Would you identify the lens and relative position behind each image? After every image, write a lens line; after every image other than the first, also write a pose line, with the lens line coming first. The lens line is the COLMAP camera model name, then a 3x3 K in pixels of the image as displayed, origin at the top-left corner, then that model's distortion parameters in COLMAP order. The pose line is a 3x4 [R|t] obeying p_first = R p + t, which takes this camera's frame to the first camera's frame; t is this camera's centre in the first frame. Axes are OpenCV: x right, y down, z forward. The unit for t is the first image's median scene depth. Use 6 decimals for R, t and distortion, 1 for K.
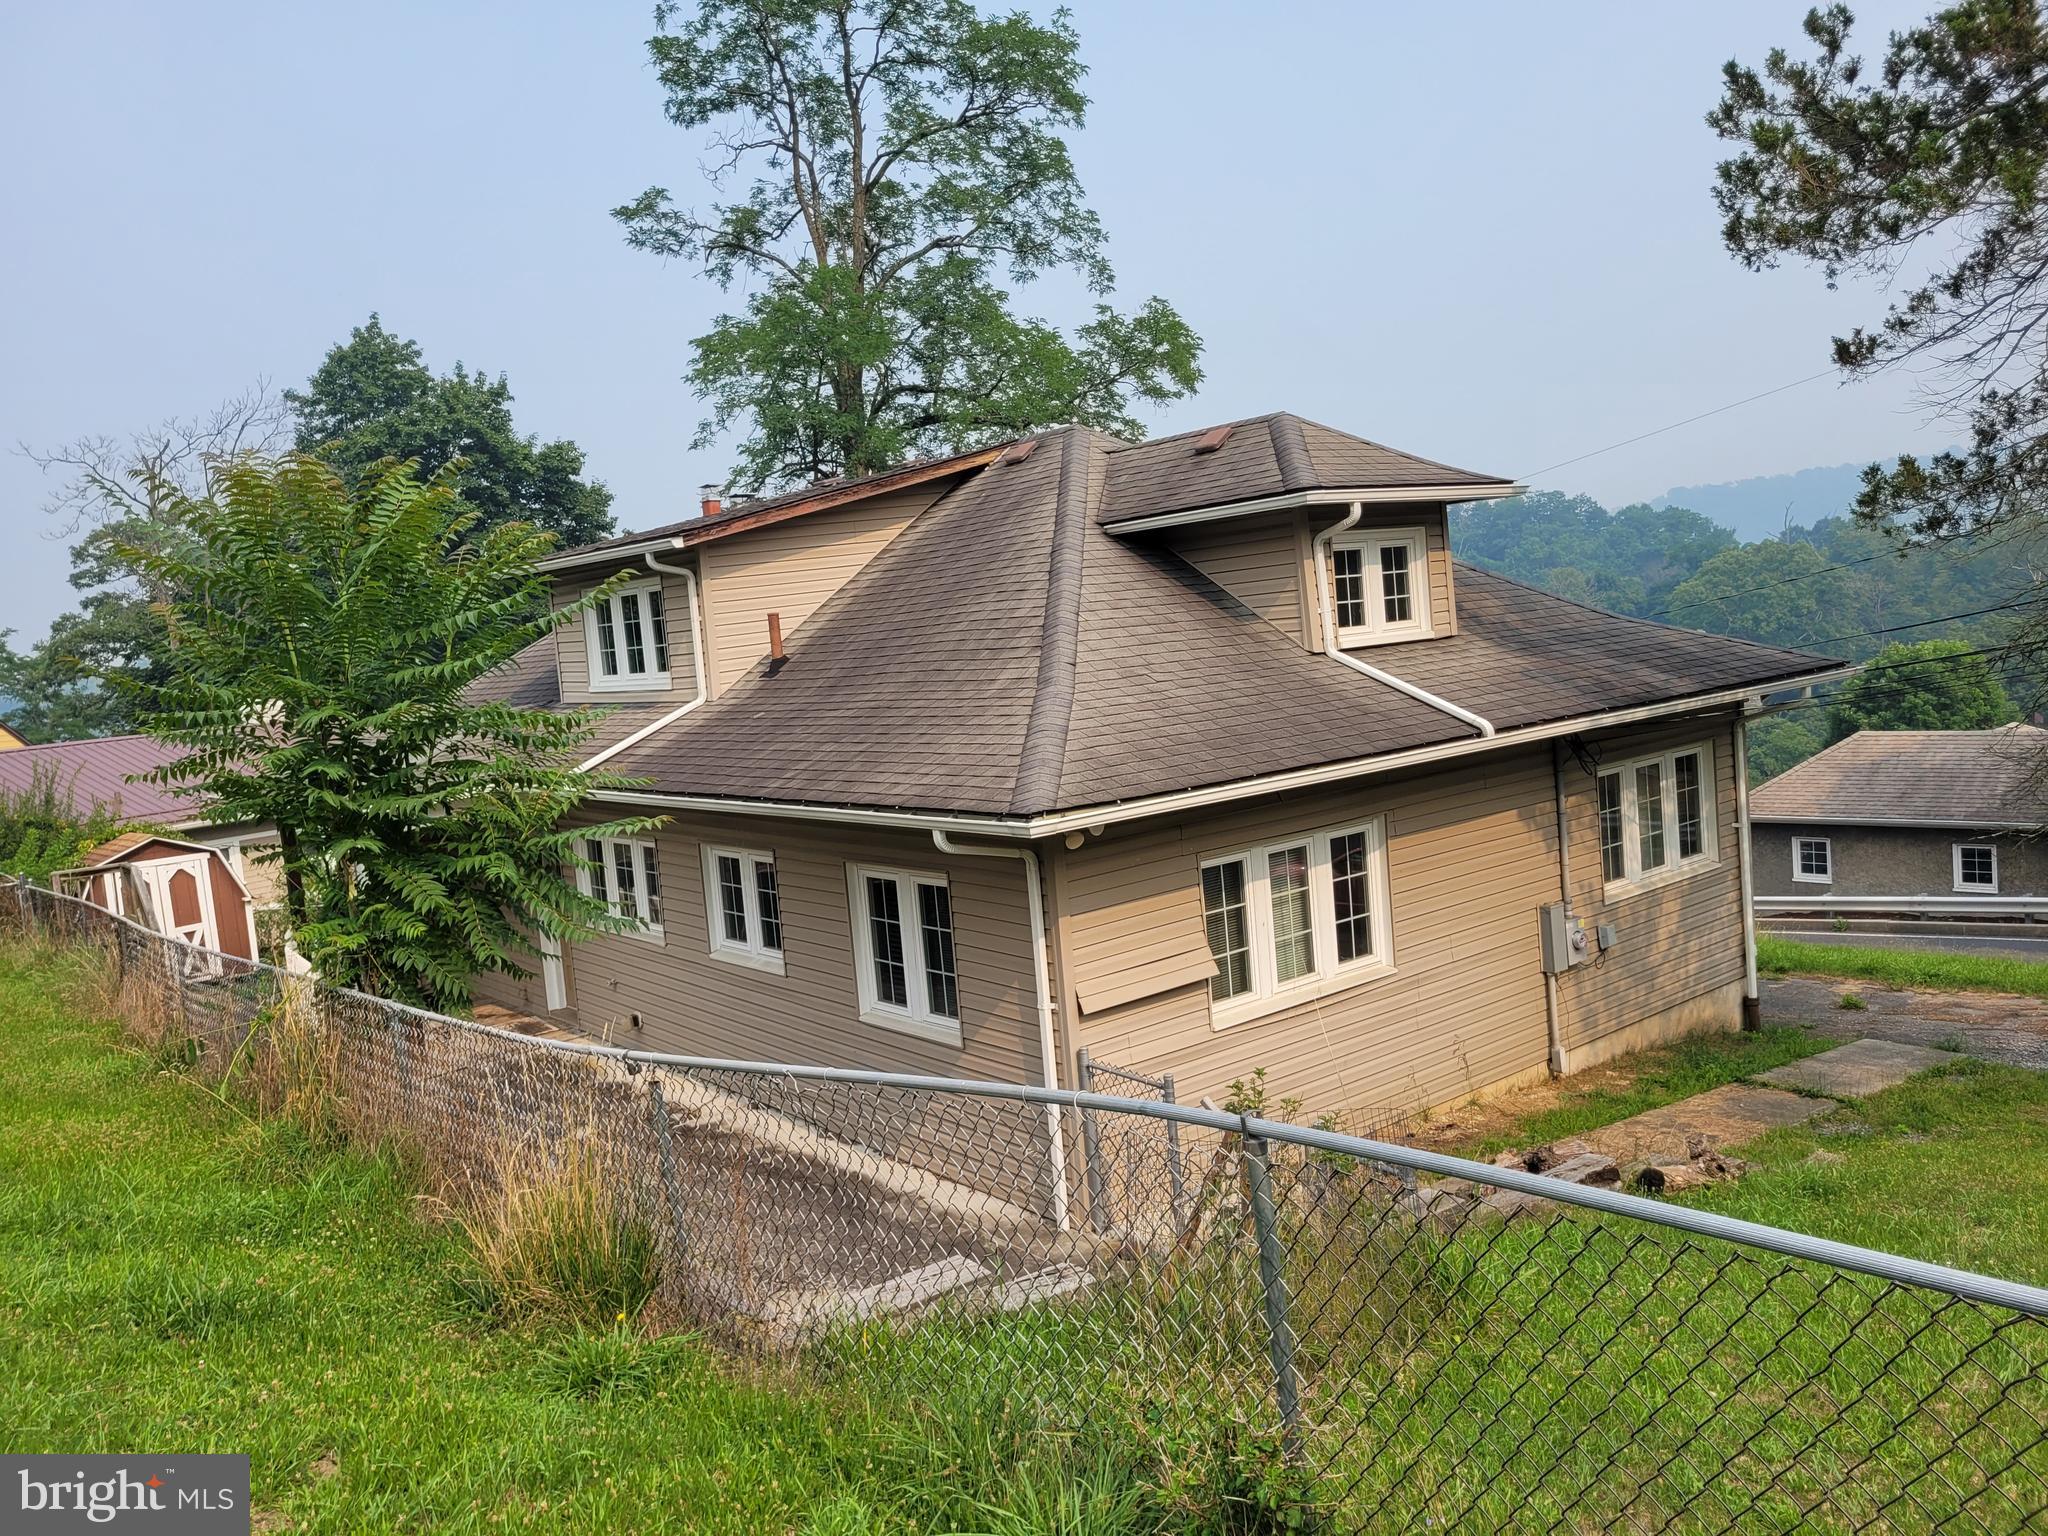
lens RADIAL K [[1520.9, 0, 1024.0], [0, 1520.9, 768.0], [0, 0, 1]] dist [0.001746, 0.001059]
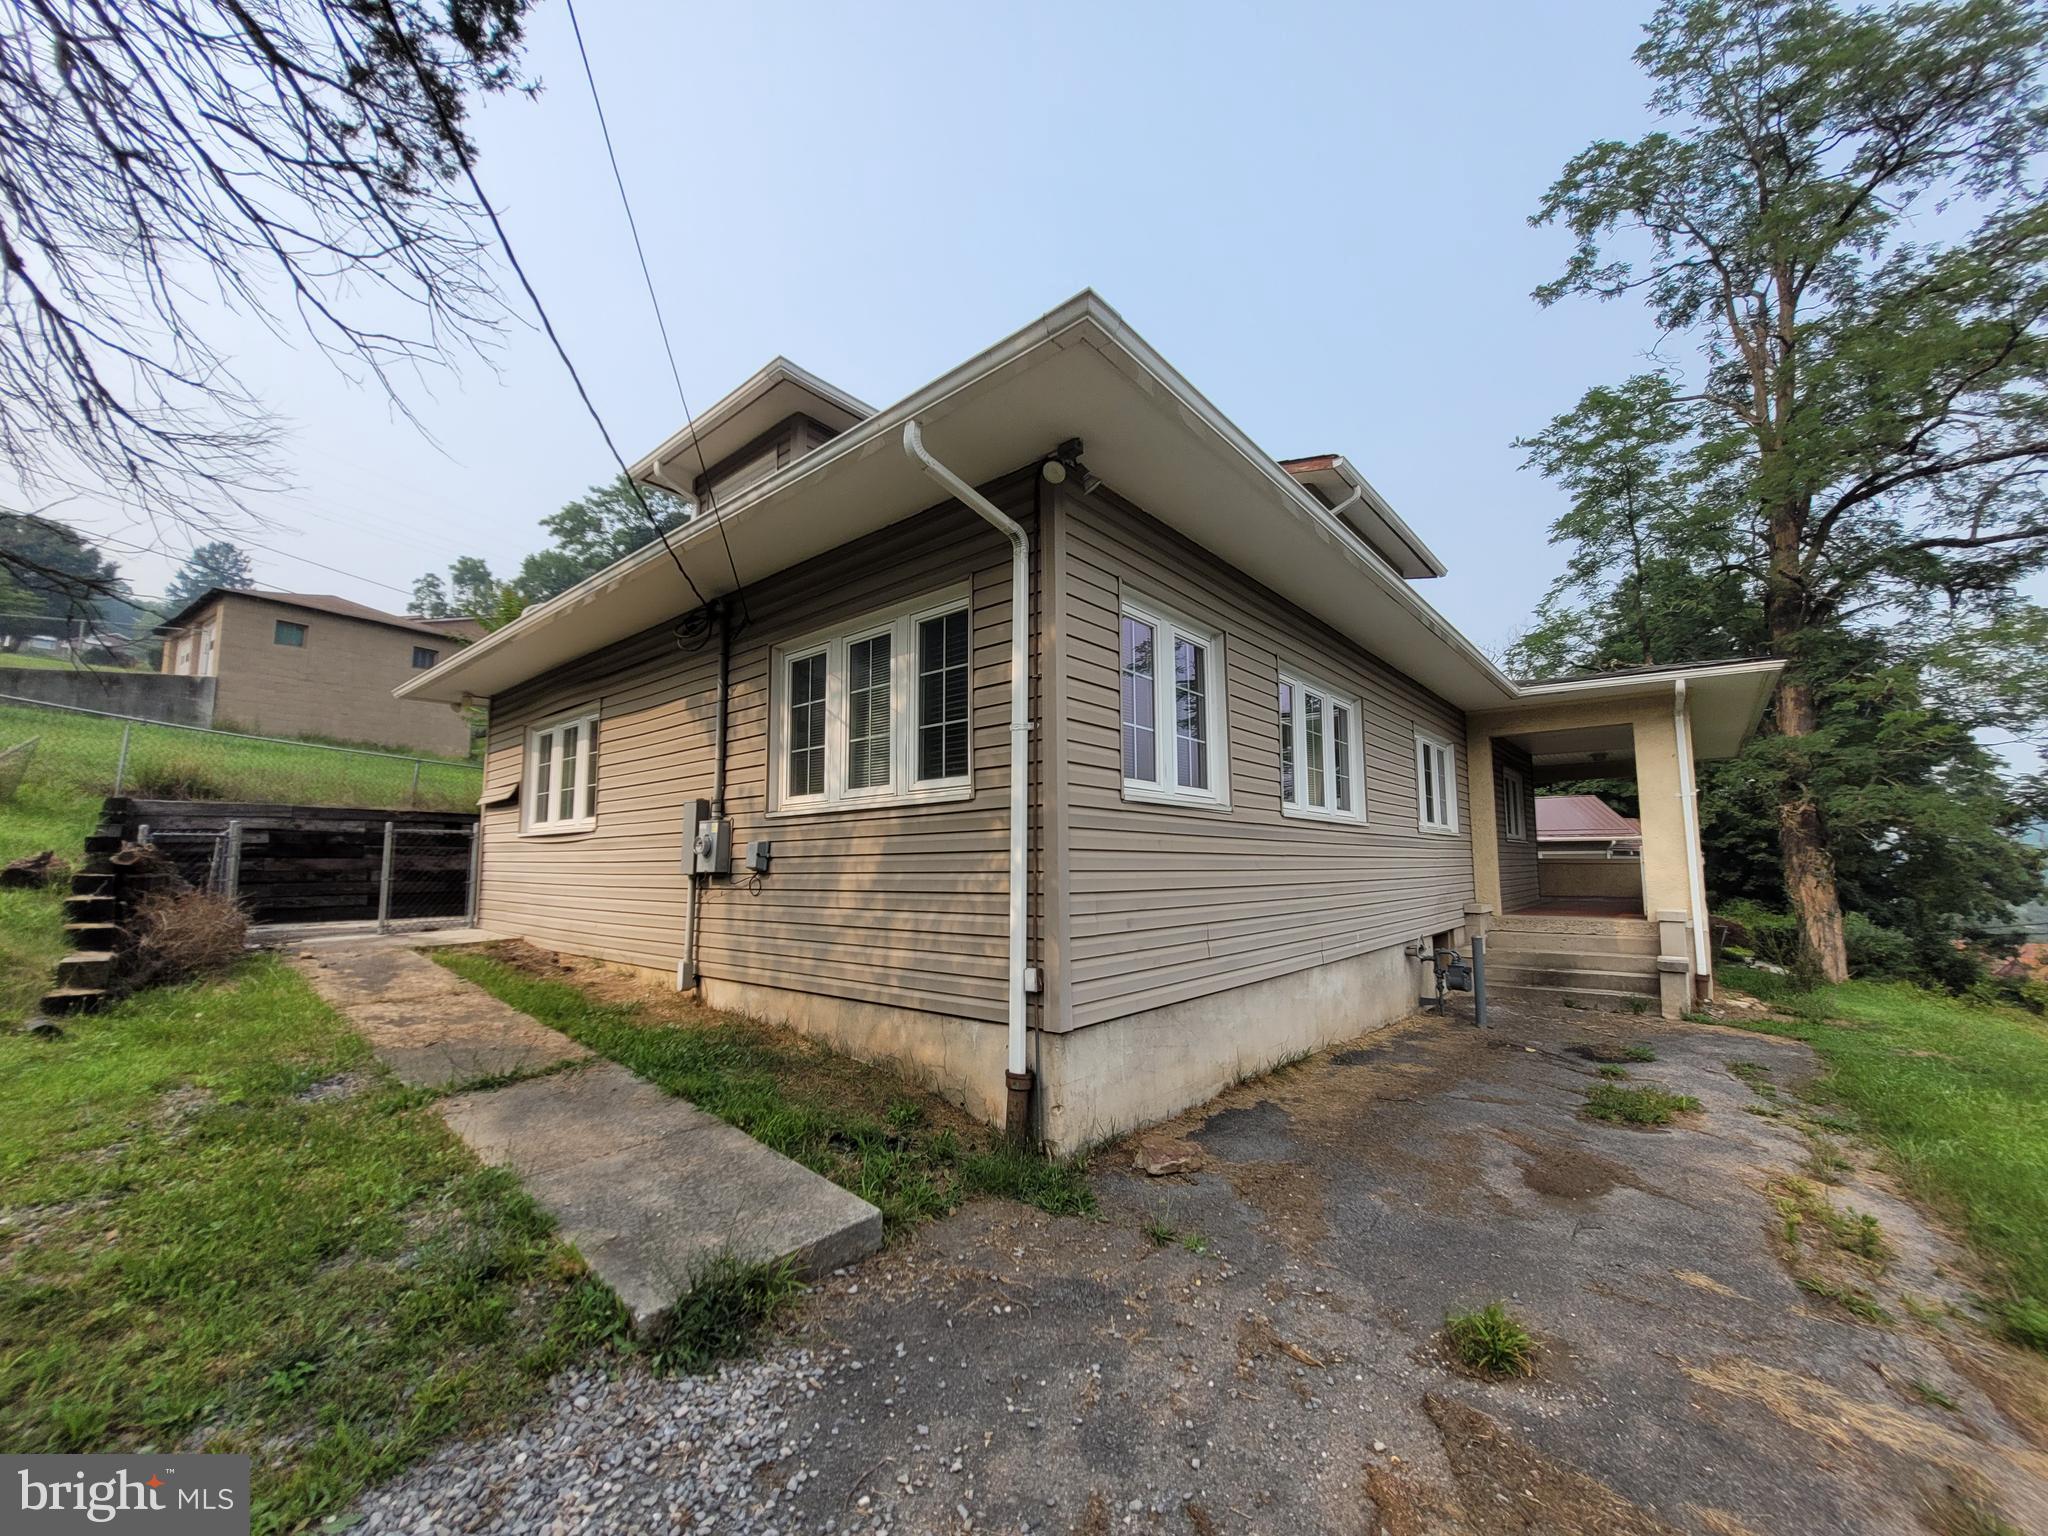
lens RADIAL K [[794.1, 0, 1023.5], [0, 794.1, 780.3], [0, 0, 1]] dist [0.000393, -0.000005]
pose [[0.206905, -0.017283, -0.978208, 0.780658], [-0.102993, 0.993904, -0.039345, 0.069994], [0.972925, 0.108889, 0.203863, 0.998718]]
